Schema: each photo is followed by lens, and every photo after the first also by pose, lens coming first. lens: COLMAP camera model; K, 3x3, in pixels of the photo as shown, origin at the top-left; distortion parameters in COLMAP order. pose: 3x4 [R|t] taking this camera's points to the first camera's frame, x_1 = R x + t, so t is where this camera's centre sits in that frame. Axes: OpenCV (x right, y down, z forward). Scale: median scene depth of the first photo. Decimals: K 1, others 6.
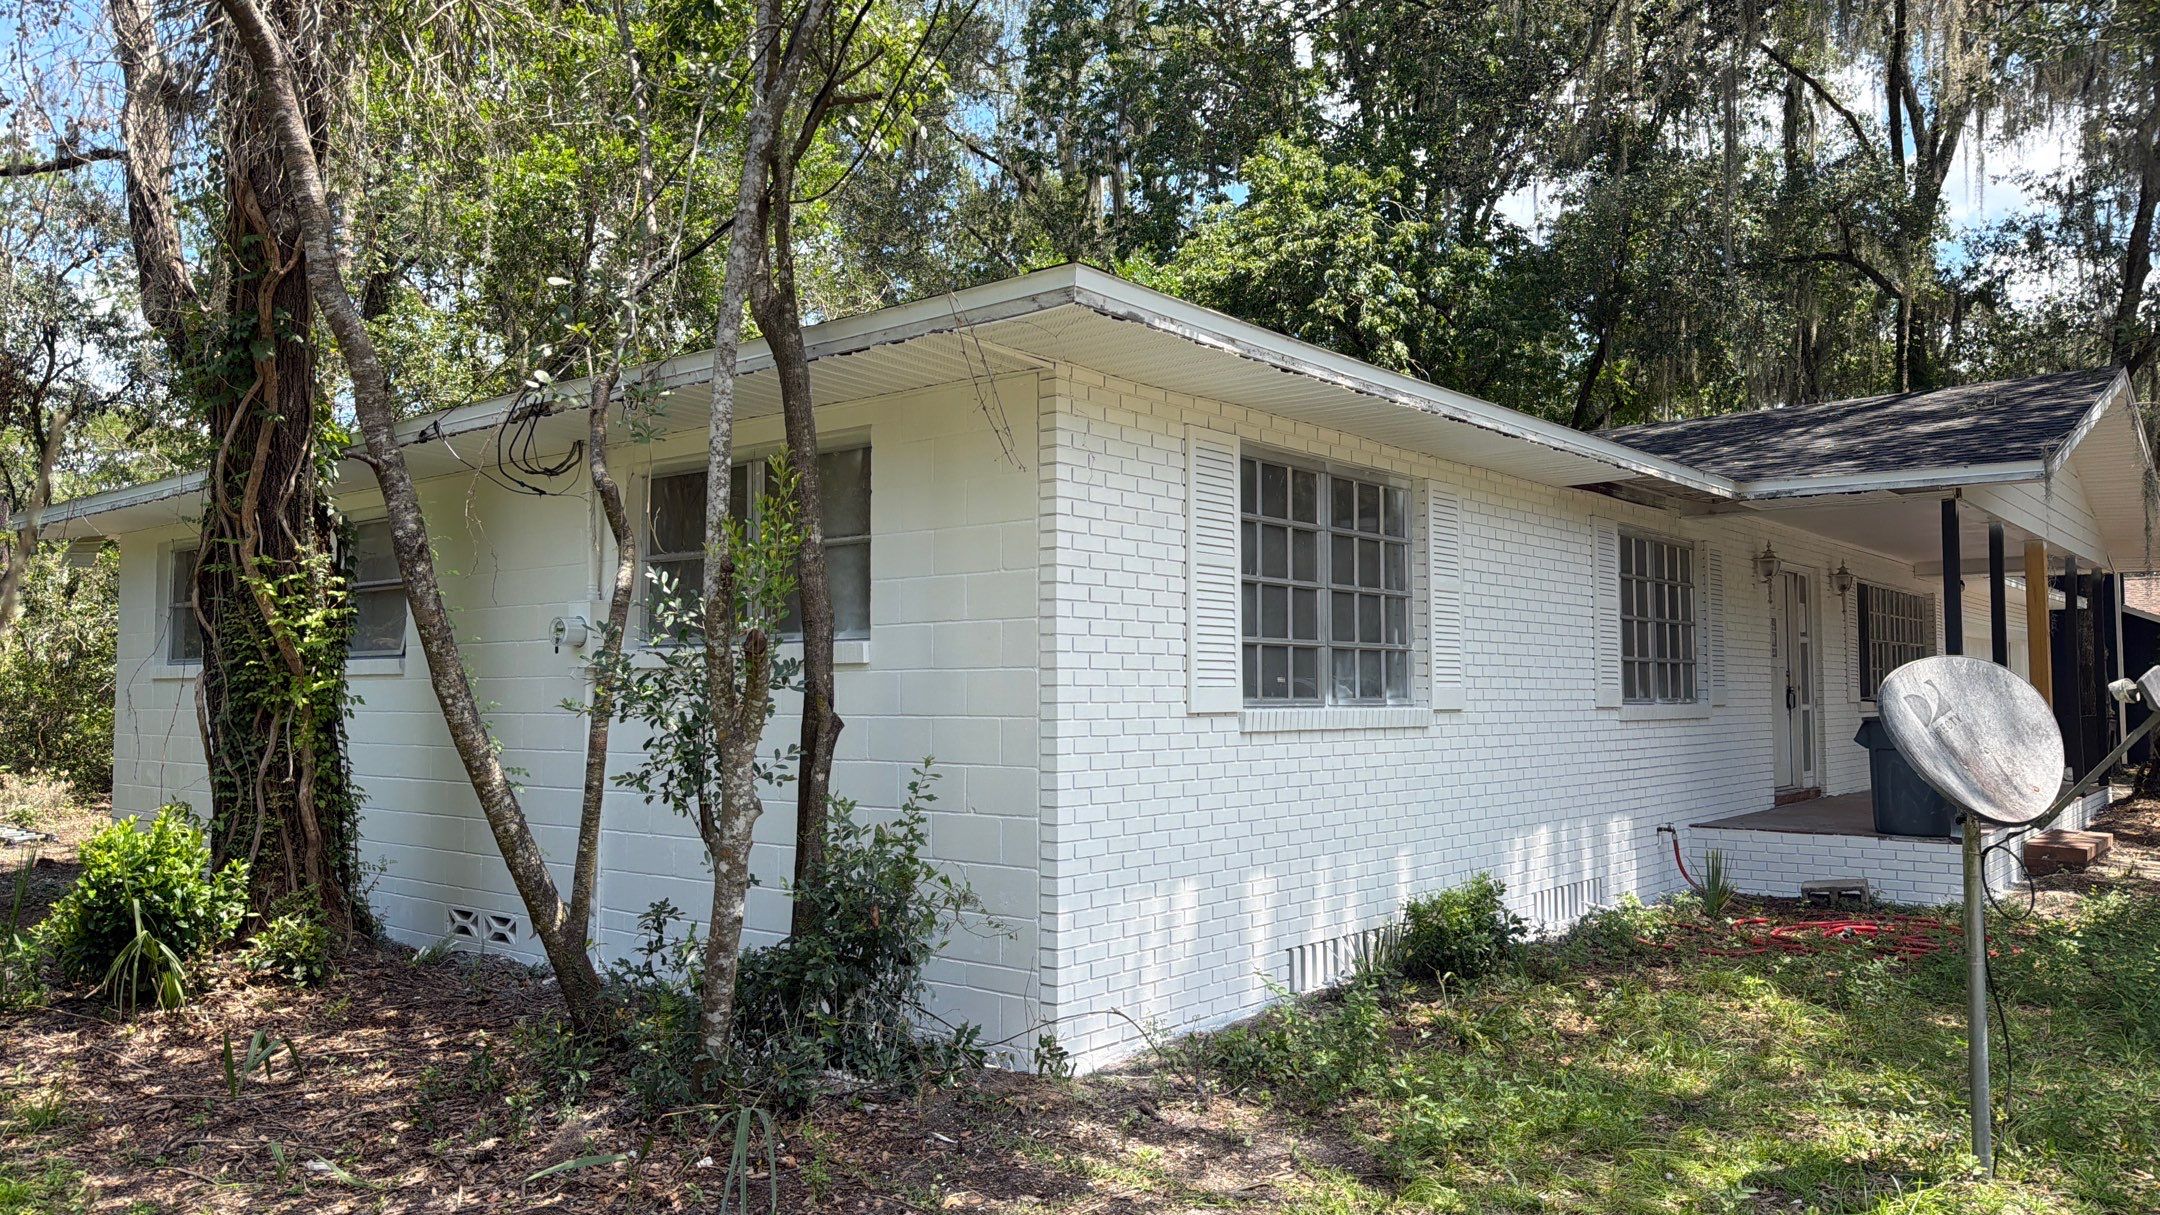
lens RADIAL K [[1533.1, 0, 1100.7], [0, 1533.1, 601.2], [0, 0, 1]] dist [0.111785, -0.149313]
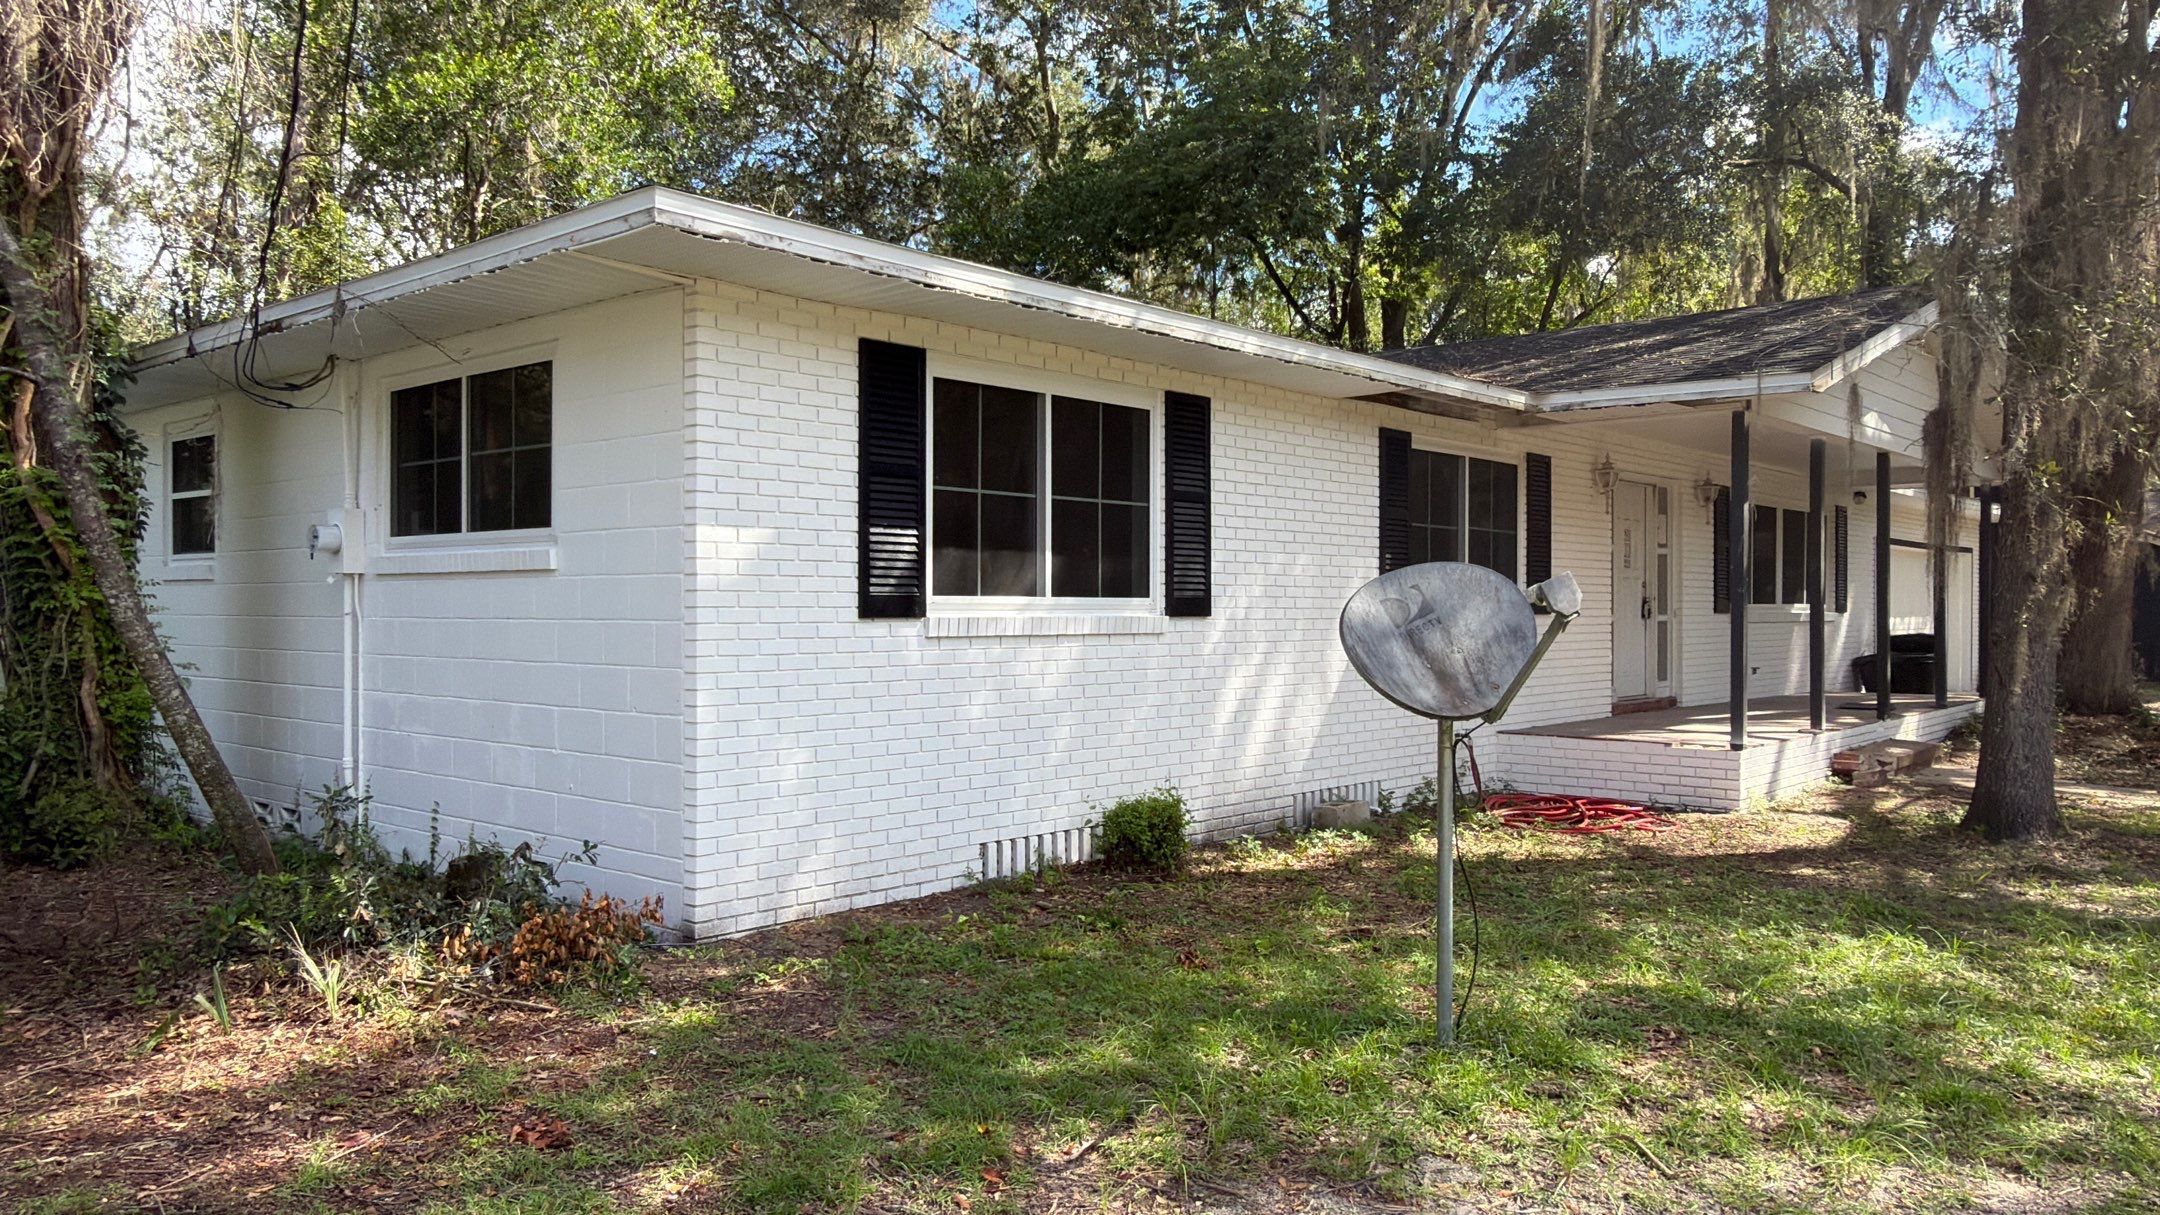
lens RADIAL K [[1570.2, 0, 1080.0], [0, 1570.2, 607.5], [0, 0, 1]] dist [-0.035264, 0.089186]
pose [[0.999462, 0.002915, -0.032662, 0.212416], [-0.000960, 0.998216, 0.059700, 0.002062], [0.032778, -0.059636, 0.997682, -0.045030]]
